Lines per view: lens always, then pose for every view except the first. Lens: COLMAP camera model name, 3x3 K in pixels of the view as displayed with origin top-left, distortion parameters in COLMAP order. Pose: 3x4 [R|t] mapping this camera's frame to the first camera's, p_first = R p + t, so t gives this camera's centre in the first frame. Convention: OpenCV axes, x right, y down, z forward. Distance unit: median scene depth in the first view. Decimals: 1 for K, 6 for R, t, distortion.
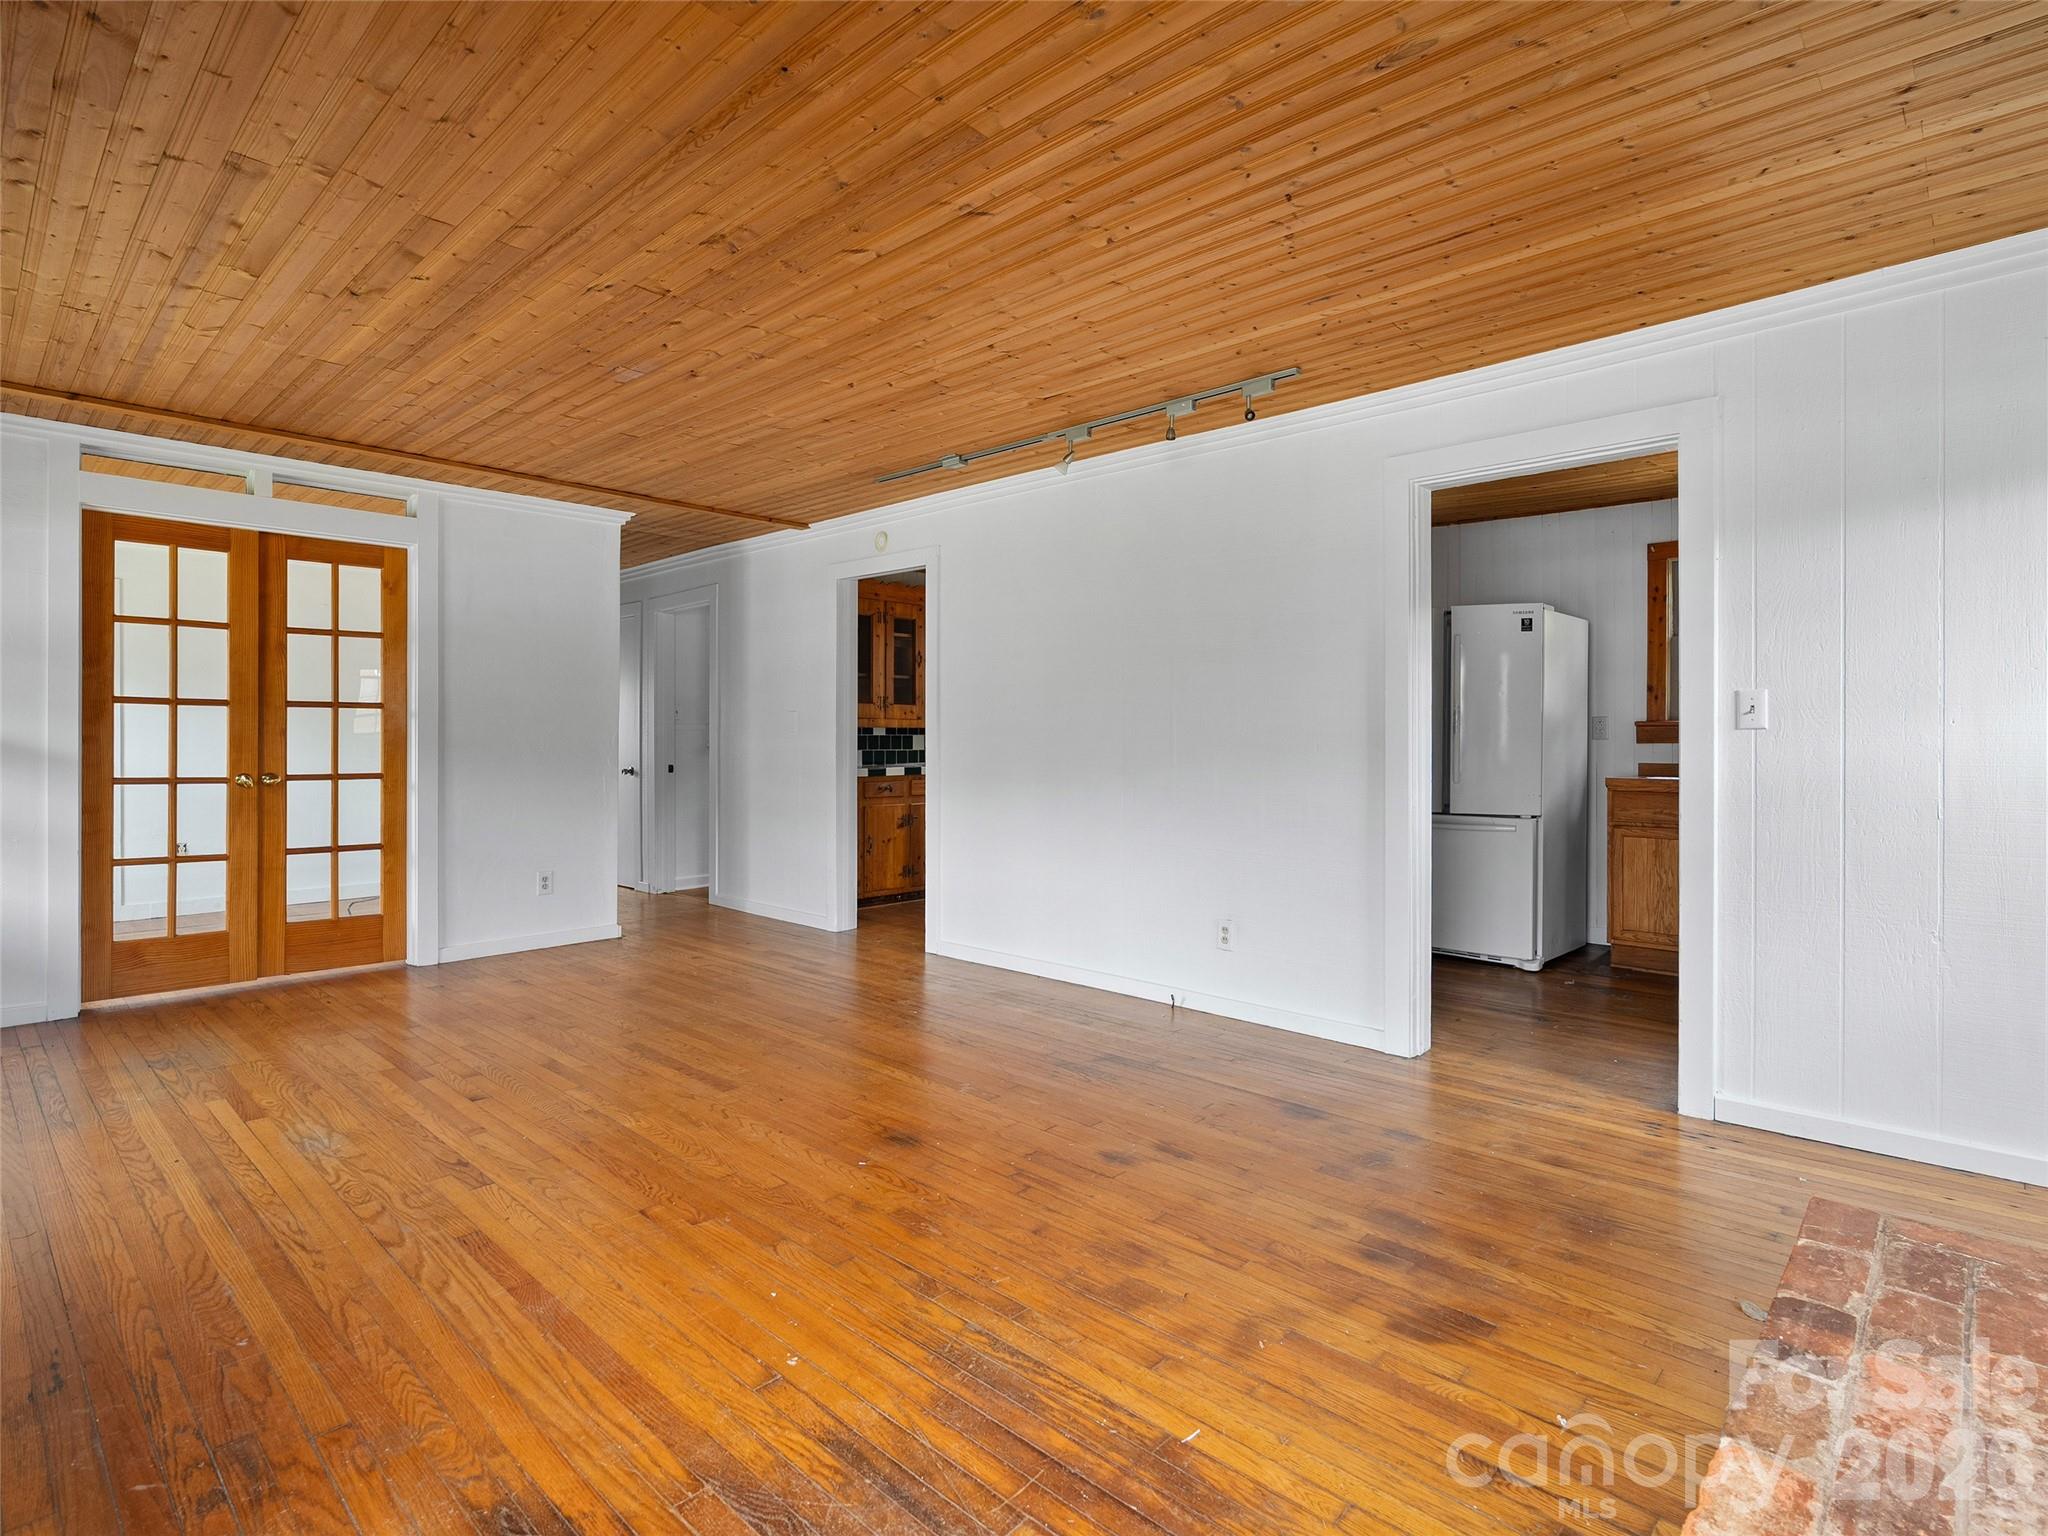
lens RADIAL K [[1043.6, 0, 1016.7], [0, 1043.6, 749.9], [0, 0, 1]] dist [-0.014636, 0.005215]
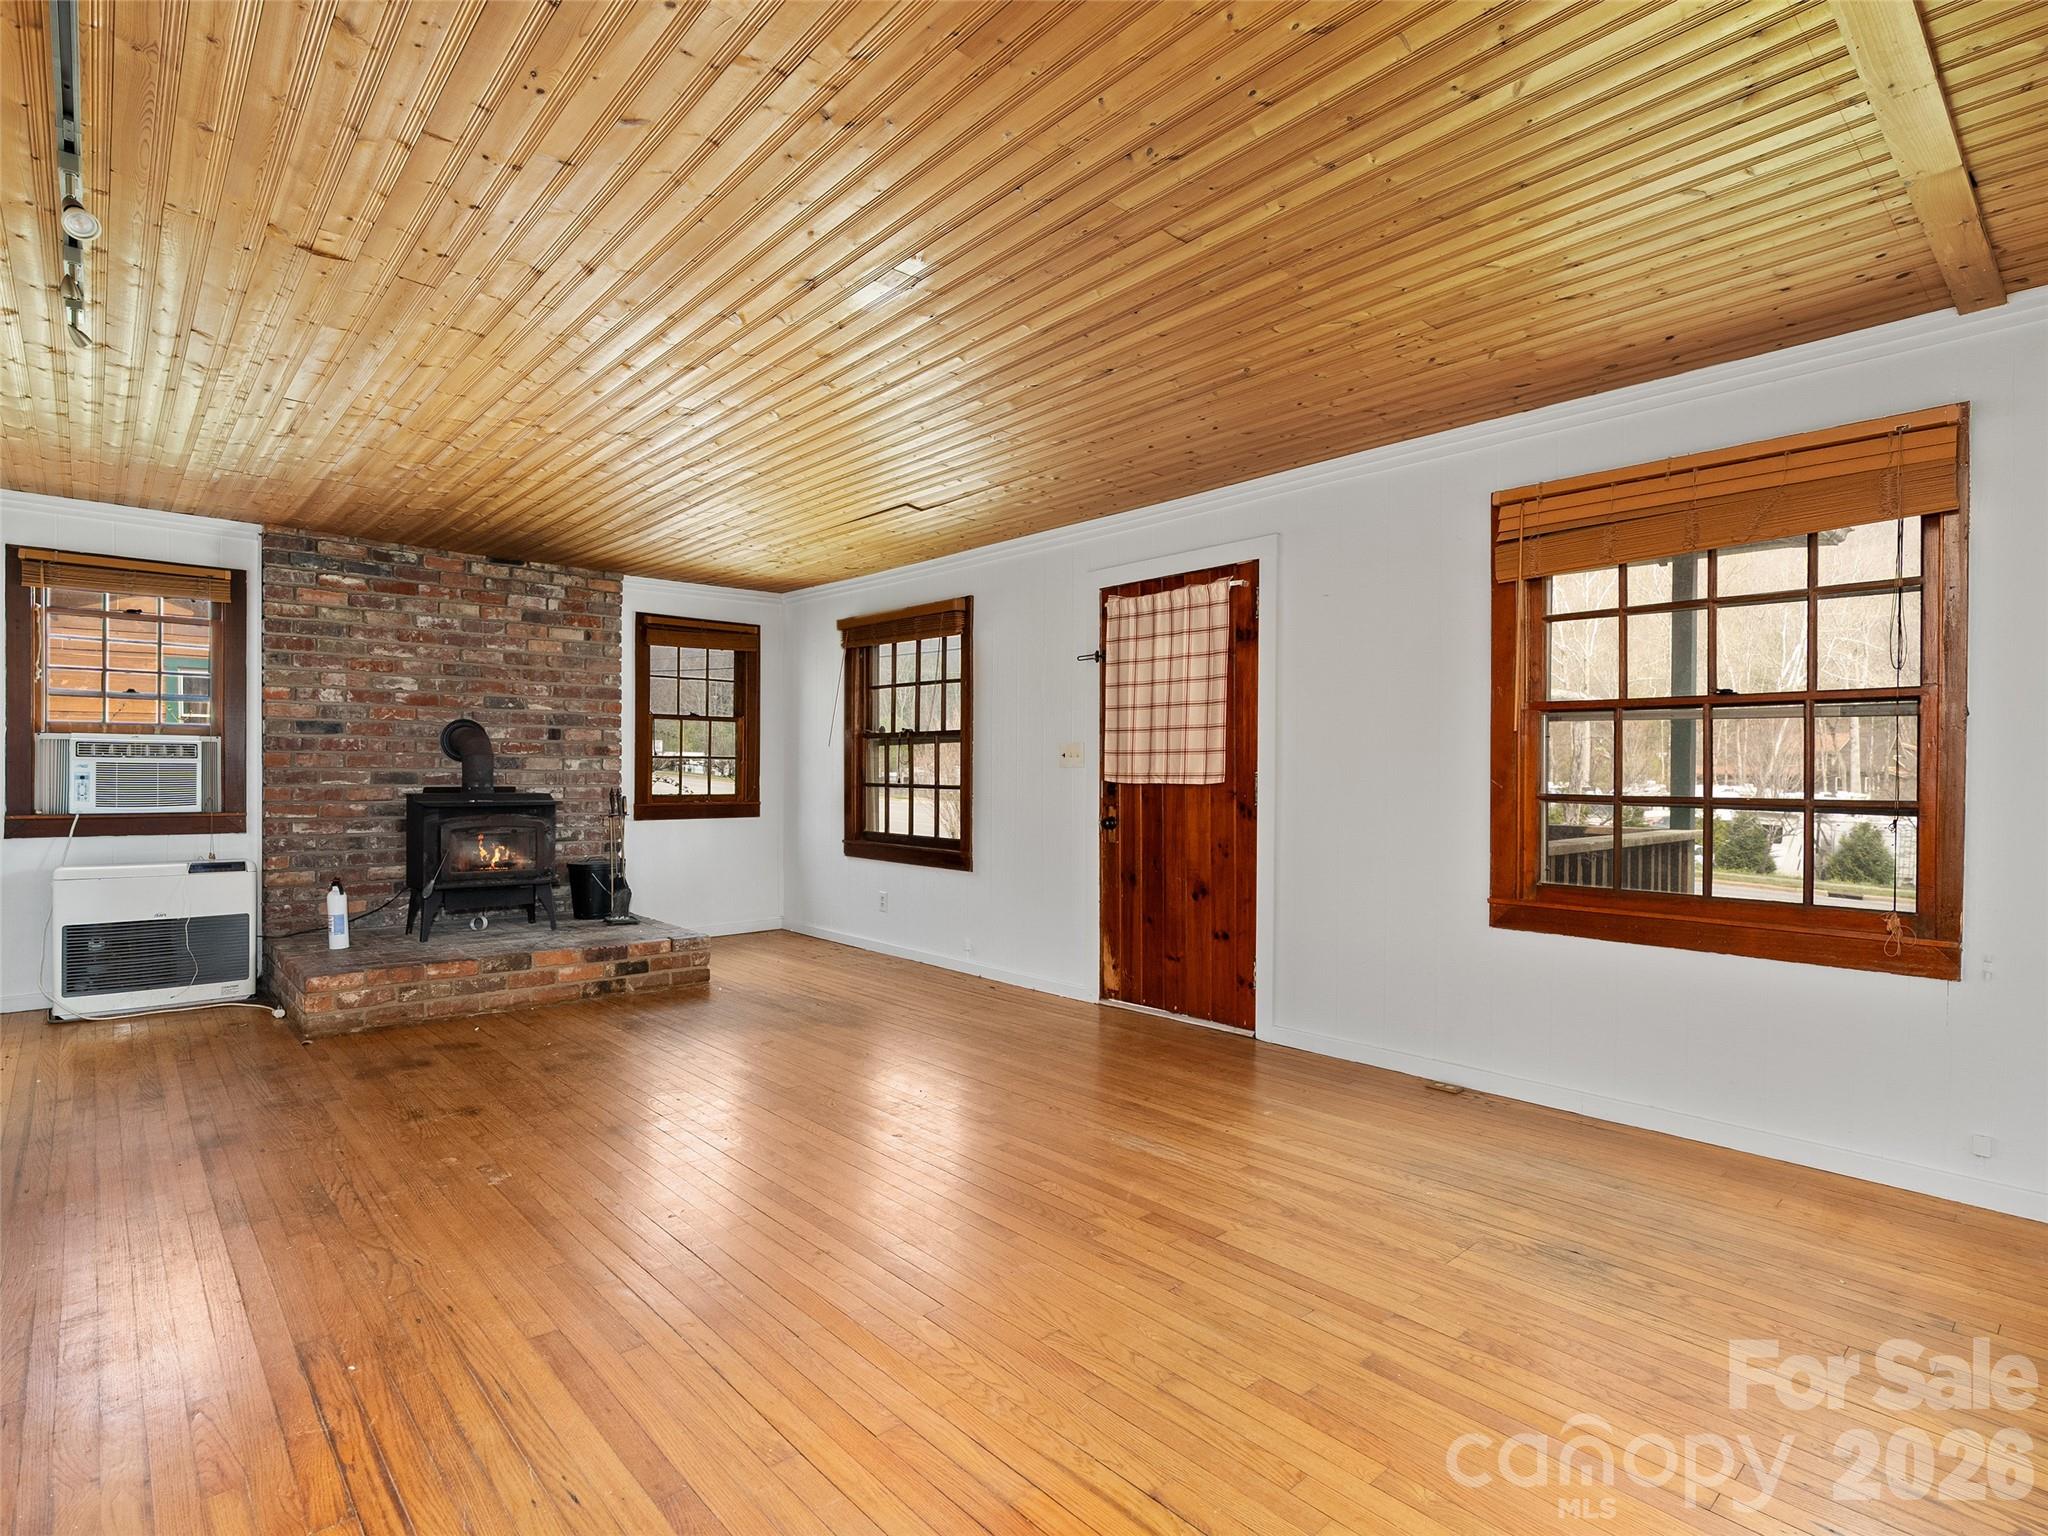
lens RADIAL K [[1043.6, 0, 1010.7], [0, 1043.6, 781.1], [0, 0, 1]] dist [-0.014636, 0.005215]
pose [[-0.996630, -0.006257, 0.081786, -0.555622], [-0.004280, 0.999695, 0.024331, -0.029746], [-0.081913, 0.023899, -0.996353, 1.865806]]
